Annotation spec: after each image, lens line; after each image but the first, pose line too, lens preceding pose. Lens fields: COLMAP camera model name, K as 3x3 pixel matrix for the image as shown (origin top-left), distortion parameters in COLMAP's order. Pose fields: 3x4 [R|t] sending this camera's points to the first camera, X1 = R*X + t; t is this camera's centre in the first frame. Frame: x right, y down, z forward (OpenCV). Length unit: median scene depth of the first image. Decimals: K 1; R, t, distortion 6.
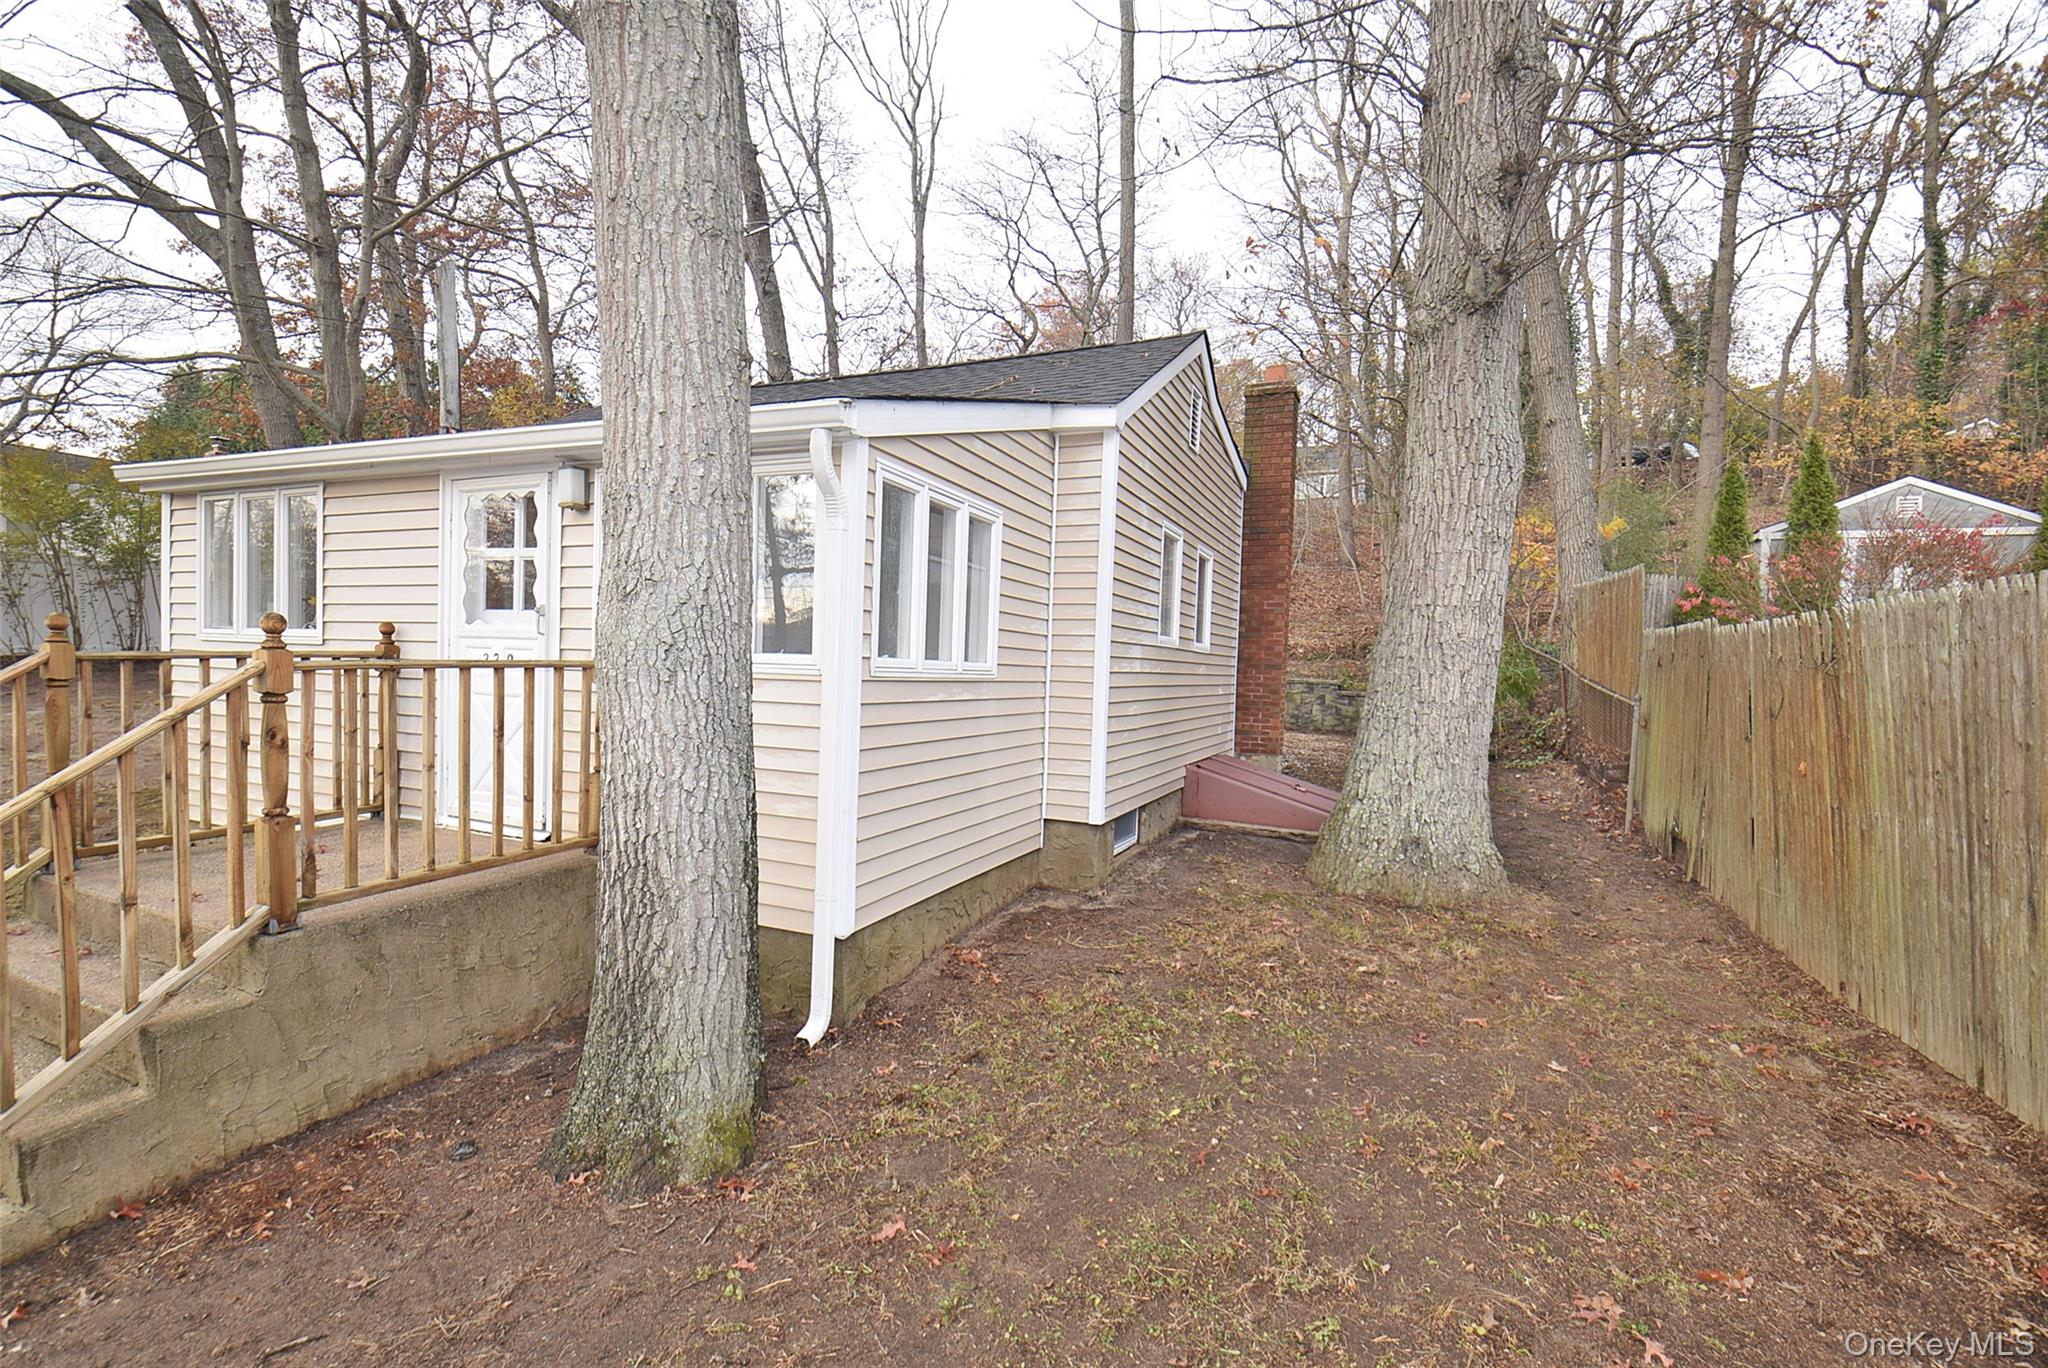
lens RADIAL K [[905.8, 0, 1014.5], [0, 905.8, 717.4], [0, 0, 1]] dist [-0.027281, -0.000519]
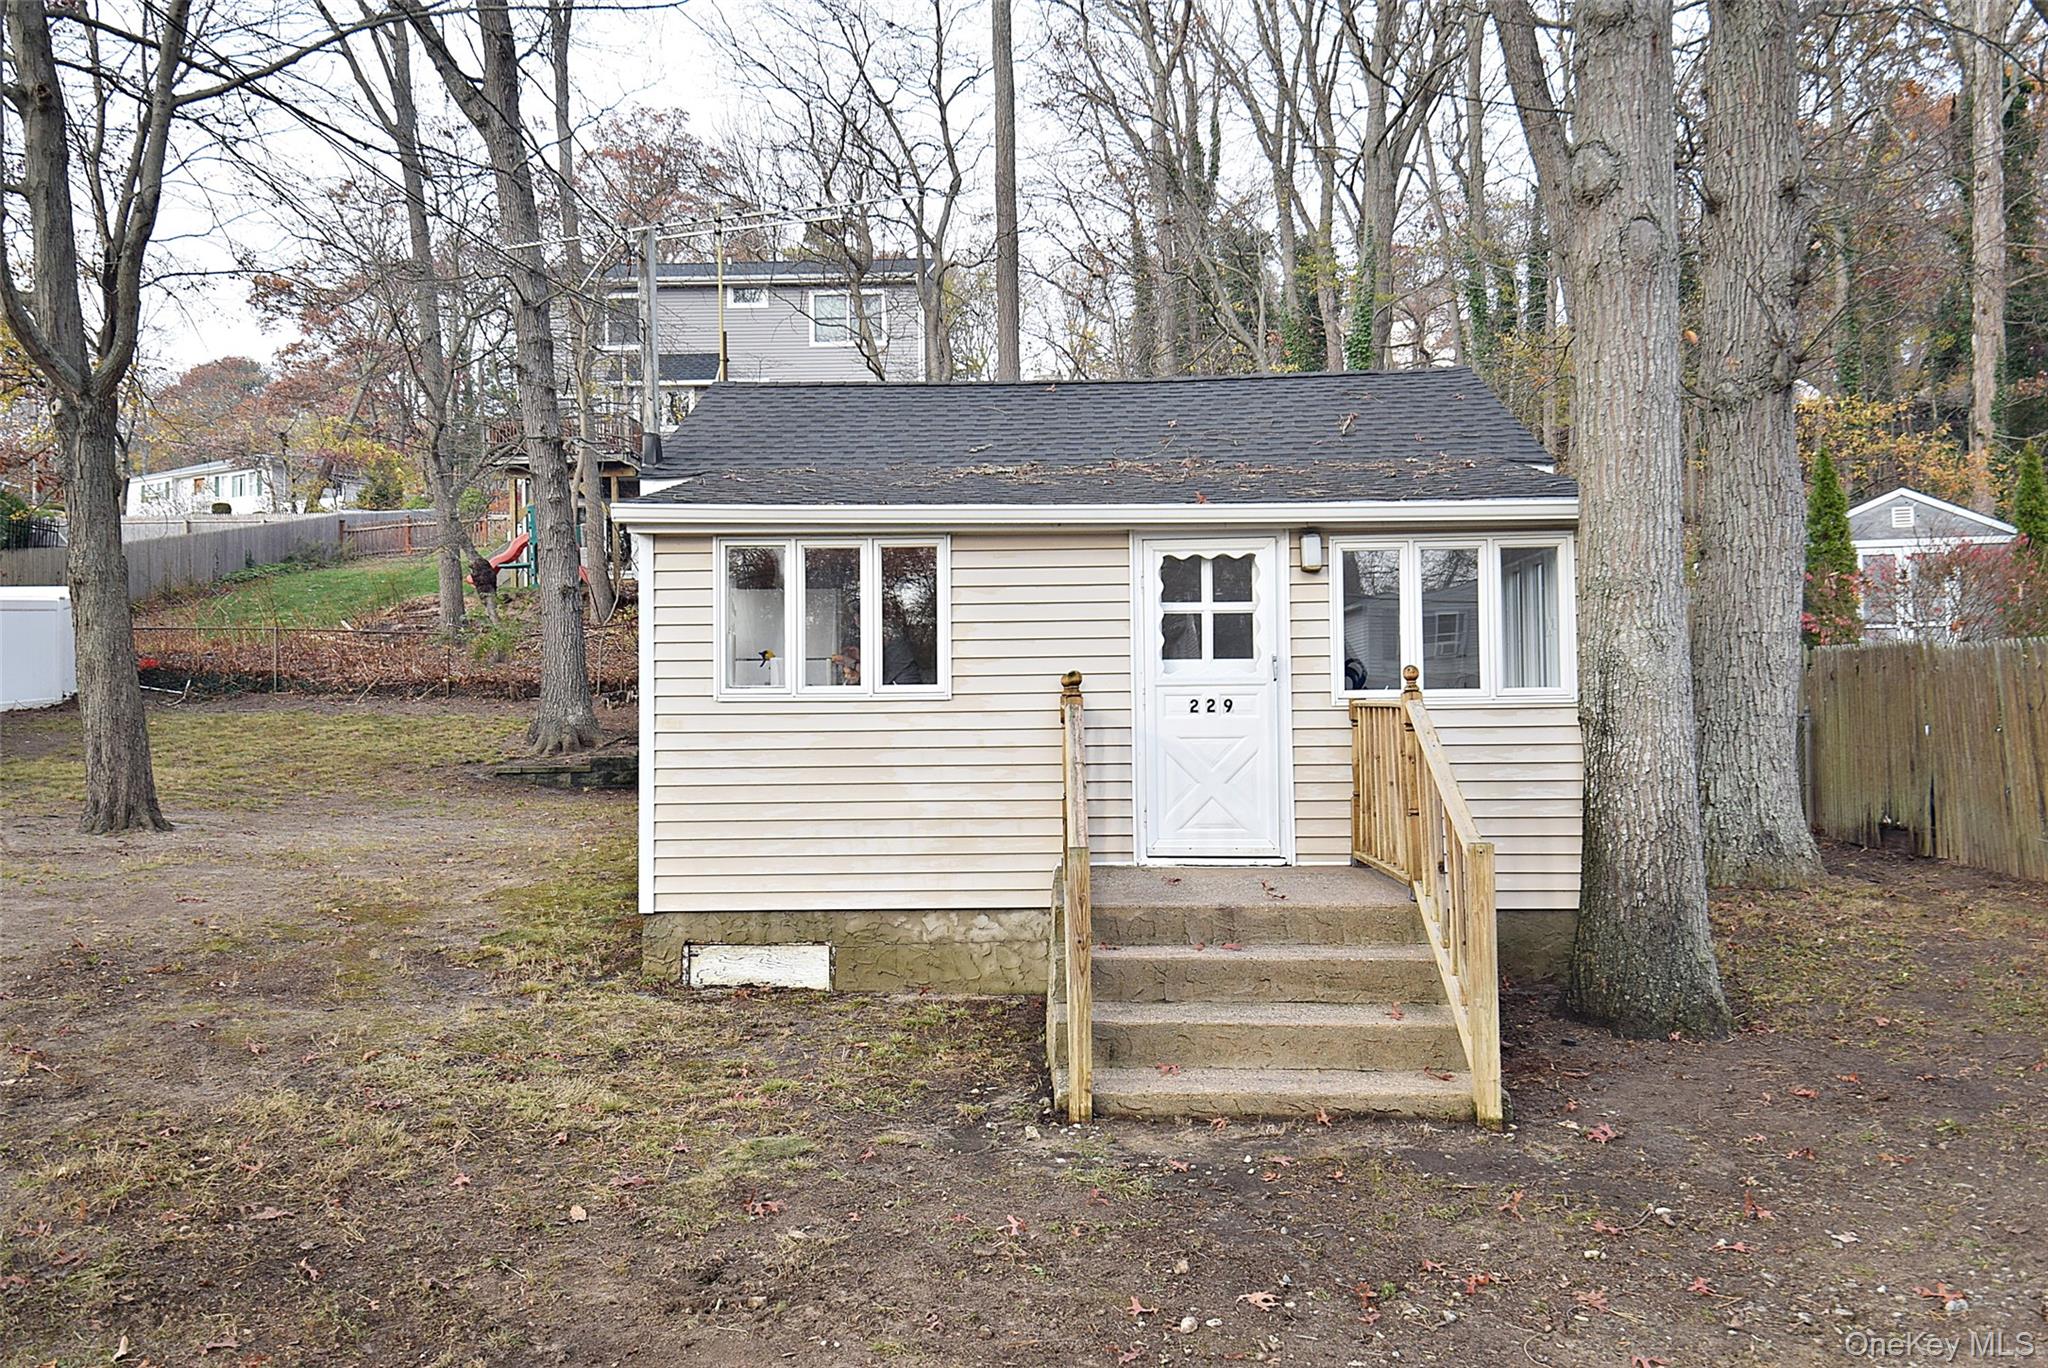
lens RADIAL K [[1493.5, 0, 1019.0], [0, 1493.5, 694.5], [0, 0, 1]] dist [0.052301, -0.059854]
pose [[0.929896, -0.037737, 0.365881, -1.172257], [0.065097, 0.995905, -0.062730, 0.016791], [-0.362016, 0.082150, 0.928545, -0.477927]]
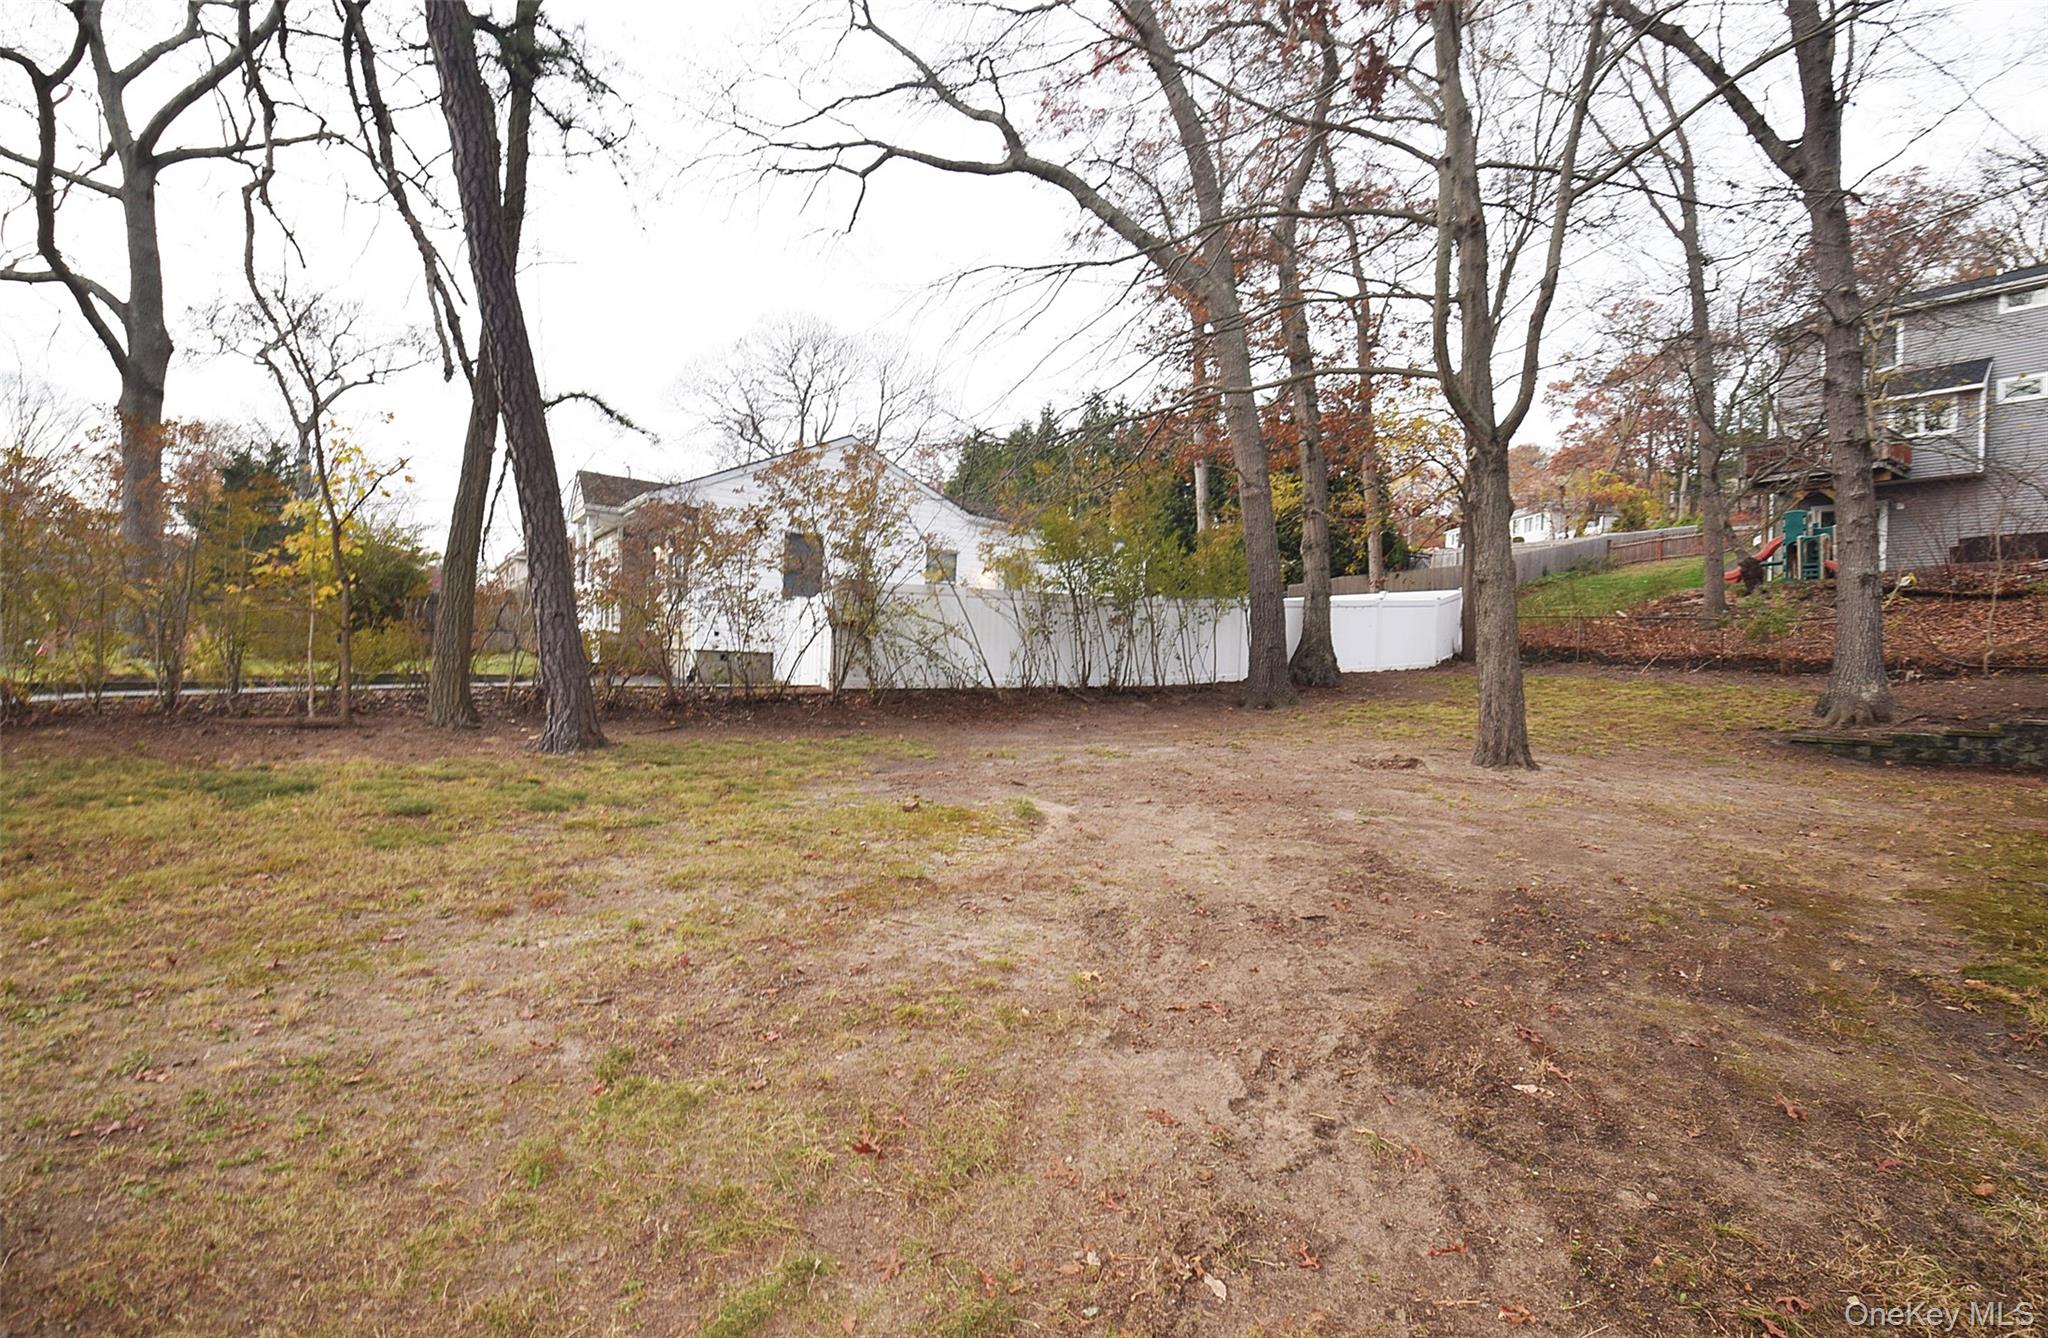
lens RADIAL K [[934.0, 0, 1025.6], [0, 934.0, 691.3], [0, 0, 1]] dist [0.000809, -0.019024]
pose [[0.836643, 0.009849, -0.547659, -1.390620], [-0.039424, 0.998328, -0.042273, -0.045998], [0.546327, 0.056959, 0.835633, 0.054368]]
